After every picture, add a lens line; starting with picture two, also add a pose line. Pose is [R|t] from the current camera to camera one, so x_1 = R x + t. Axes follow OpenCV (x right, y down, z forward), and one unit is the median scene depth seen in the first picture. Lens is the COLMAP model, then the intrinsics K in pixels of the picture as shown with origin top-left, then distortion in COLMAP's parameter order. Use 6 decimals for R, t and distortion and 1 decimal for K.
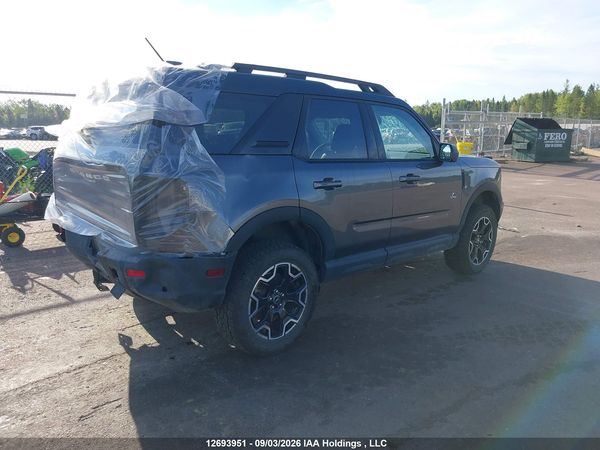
lens RADIAL K [[474.1, 0, 300.0], [0, 474.1, 225.0], [0, 0, 1]] dist [0.003131, -0.010806]
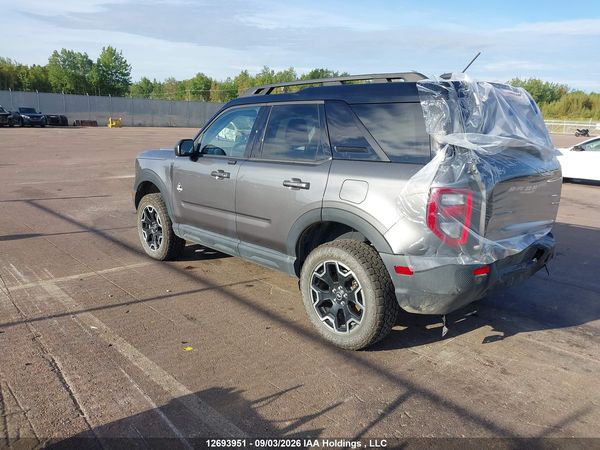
lens RADIAL K [[470.9, 0, 301.3], [0, 470.9, 227.9], [0, 0, 1]] dist [0.049930, -0.094257]
pose [[-0.003659, -0.225851, 0.974155, -1.193820], [0.167093, 0.960327, 0.223273, -0.270743], [-0.985934, 0.163592, 0.034224, 1.194481]]
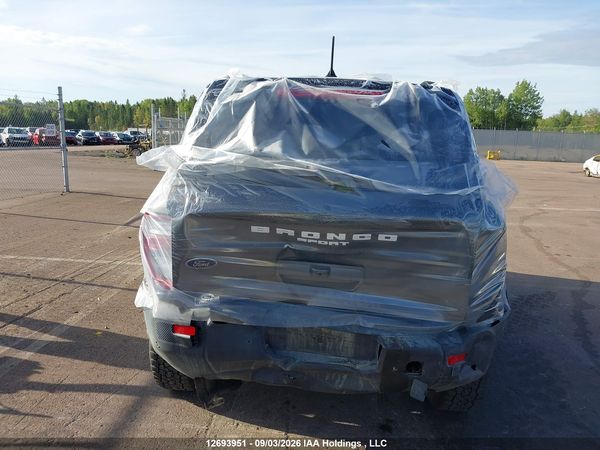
lens RADIAL K [[474.1, 0, 300.0], [0, 474.1, 225.0], [0, 0, 1]] dist [0.003131, -0.010806]
pose [[0.728171, -0.098426, 0.678292, -0.742456], [0.101004, 0.994240, 0.035842, -0.117889], [-0.677913, 0.042411, 0.733918, 0.437814]]
